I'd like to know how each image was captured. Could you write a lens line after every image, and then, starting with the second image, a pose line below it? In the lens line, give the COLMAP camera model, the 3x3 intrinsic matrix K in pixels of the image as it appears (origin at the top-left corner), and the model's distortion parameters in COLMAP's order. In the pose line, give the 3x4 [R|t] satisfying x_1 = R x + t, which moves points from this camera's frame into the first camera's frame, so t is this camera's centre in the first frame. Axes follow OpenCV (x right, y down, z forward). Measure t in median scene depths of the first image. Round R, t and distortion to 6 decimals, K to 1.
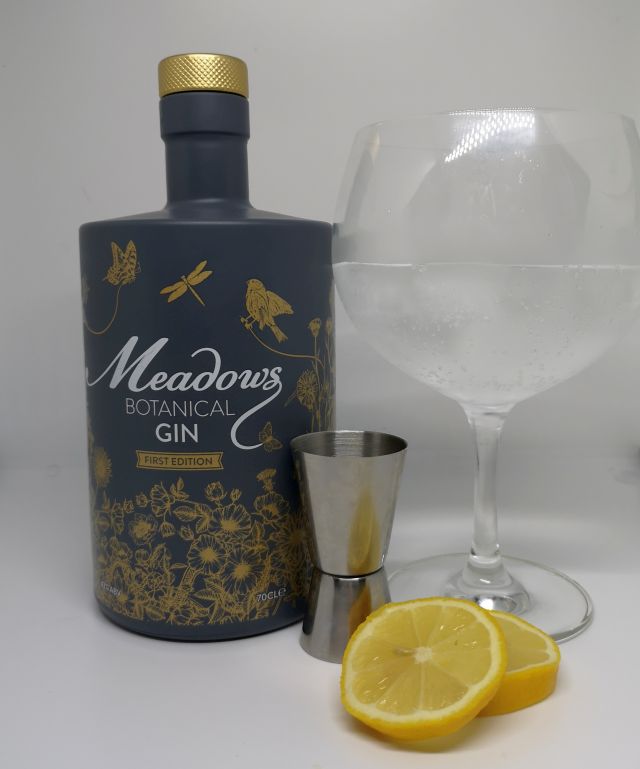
lens RADIAL K [[681.5, 0, 310.6], [0, 681.5, 362.3], [0, 0, 1]] dist [-0.004190, 0.000721]
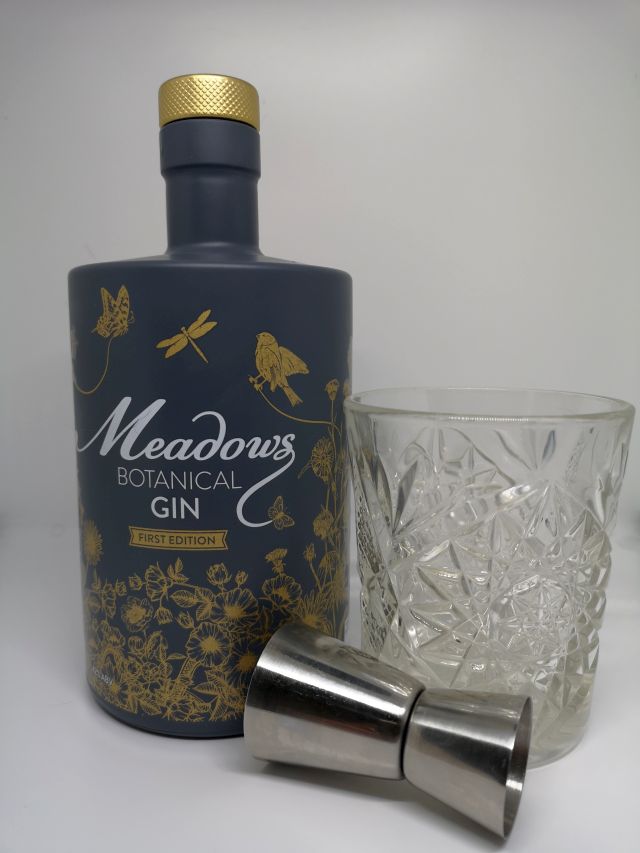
lens RADIAL K [[670.0, 0, 320.8], [0, 670.0, 448.9], [0, 0, 1]] dist [-0.004908, -0.005580]
pose [[0.999871, 0.013225, 0.009143, -0.017035], [-0.013543, 0.999273, 0.035643, -0.005160], [-0.008665, -0.035762, 0.999323, 0.134642]]
